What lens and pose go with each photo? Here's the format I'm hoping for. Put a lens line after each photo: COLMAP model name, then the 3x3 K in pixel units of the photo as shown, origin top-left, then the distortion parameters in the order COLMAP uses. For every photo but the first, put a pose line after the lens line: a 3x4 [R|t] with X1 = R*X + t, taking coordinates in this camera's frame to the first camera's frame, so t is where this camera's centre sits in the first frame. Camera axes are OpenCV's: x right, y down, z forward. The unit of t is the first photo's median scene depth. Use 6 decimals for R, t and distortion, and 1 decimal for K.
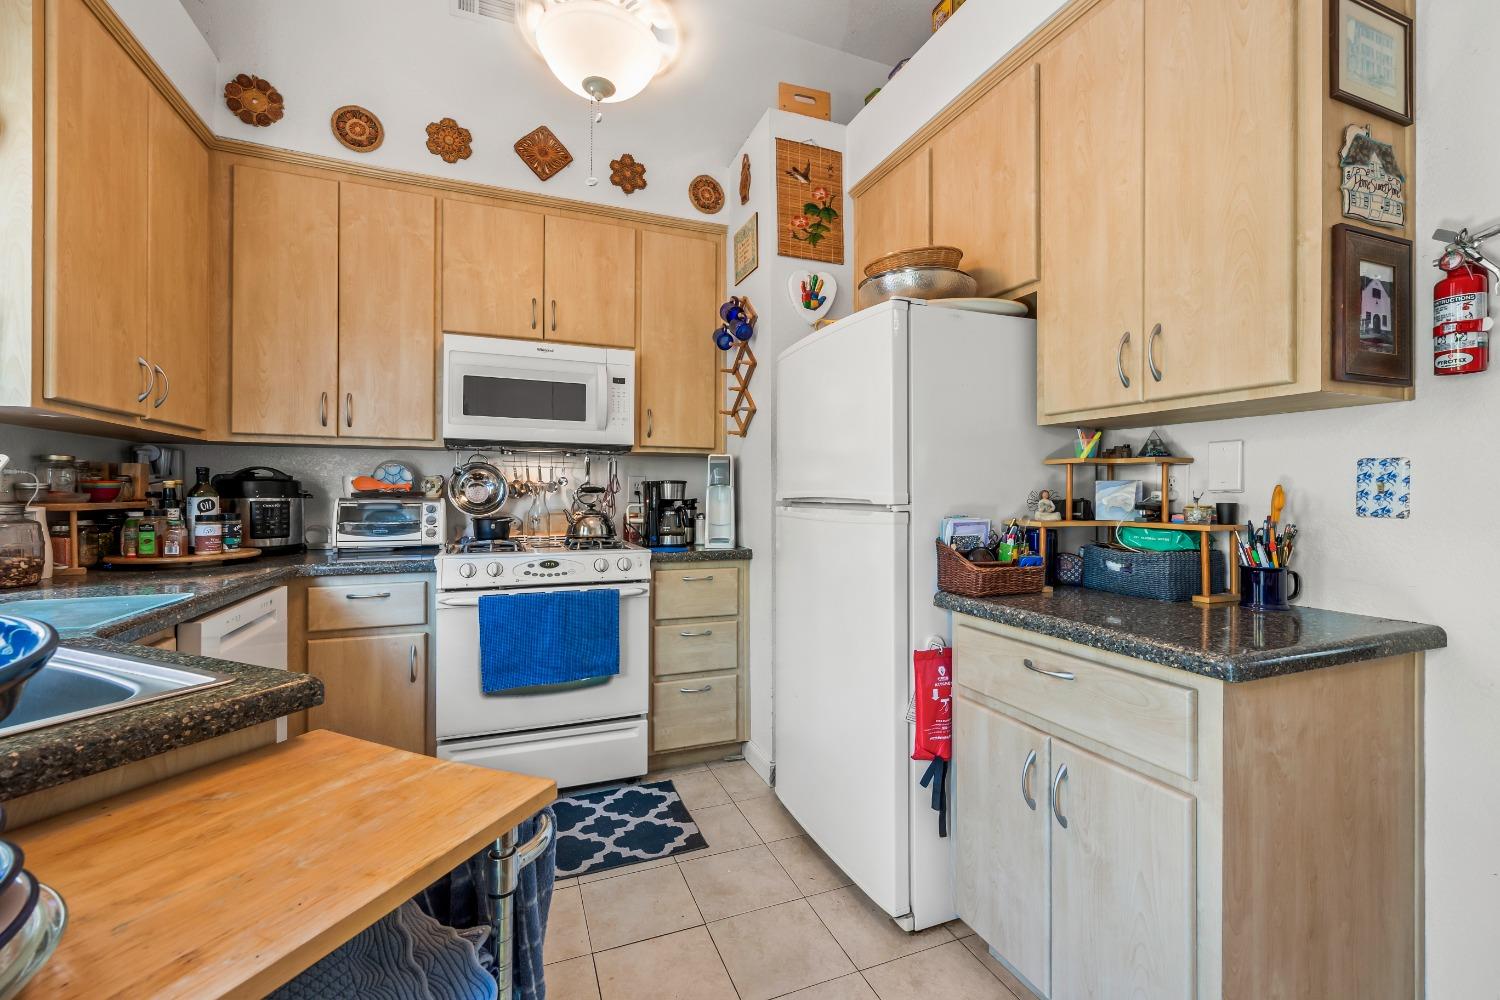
lens RADIAL K [[634.0, 0, 747.5], [0, 634.0, 495.4], [0, 0, 1]] dist [0.000866, -0.000428]
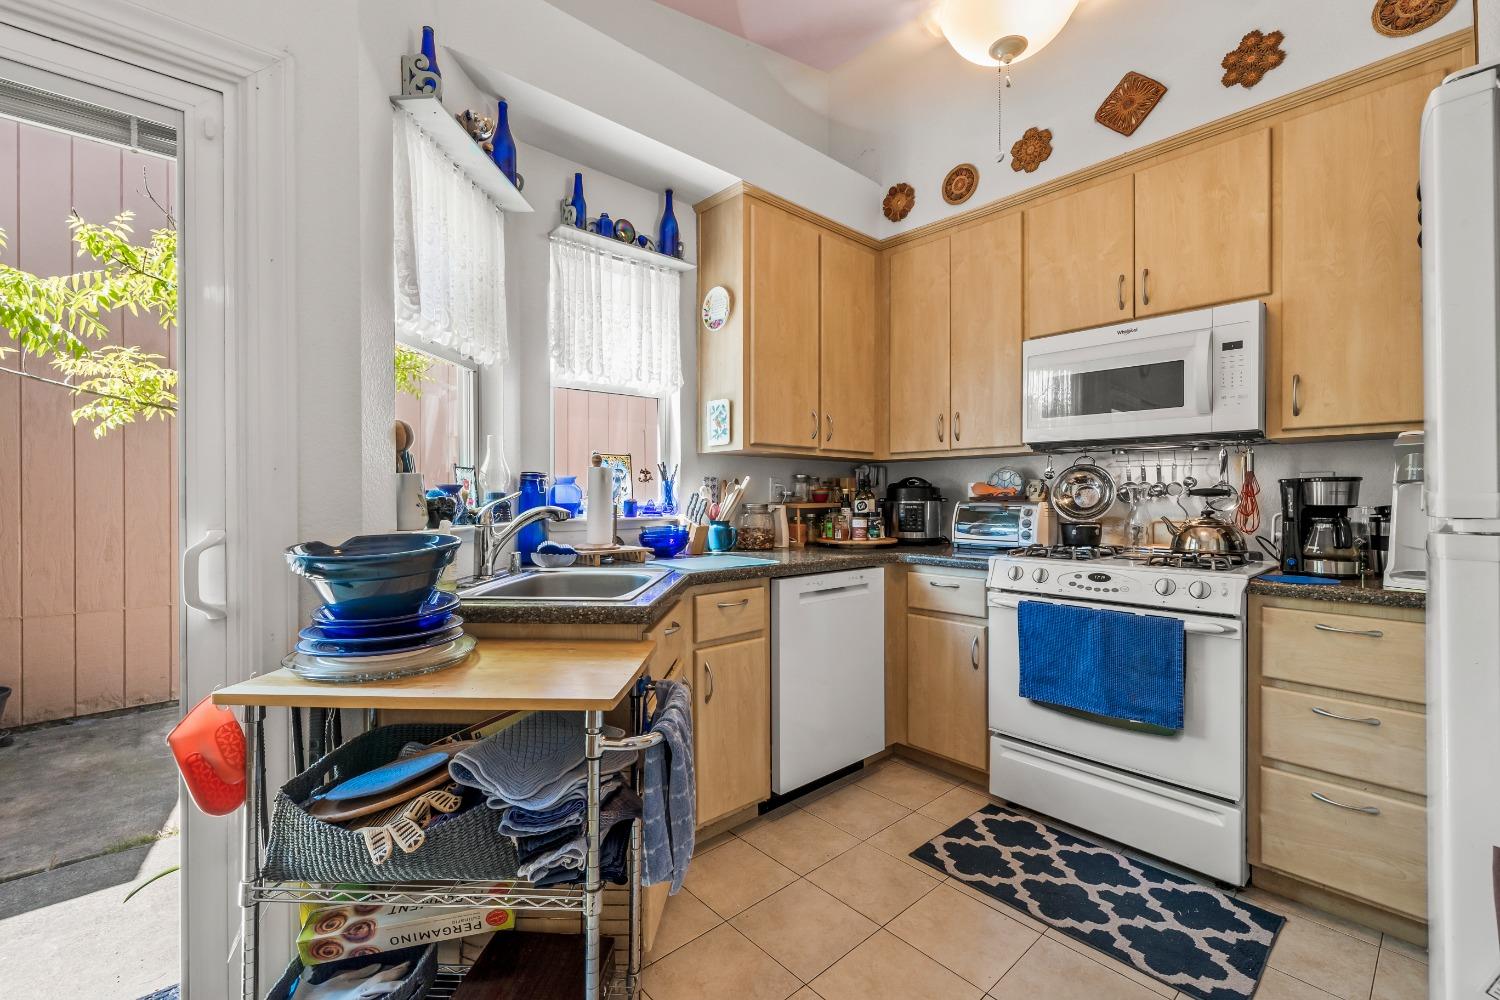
lens RADIAL K [[634.0, 0, 750.7], [0, 634.0, 497.6], [0, 0, 1]] dist [0.000866, -0.000428]
pose [[0.340992, -0.001776, -0.940064, 0.333186], [-0.002297, 0.999994, -0.002723, 0.001233], [0.940063, 0.003088, 0.340986, 0.233625]]
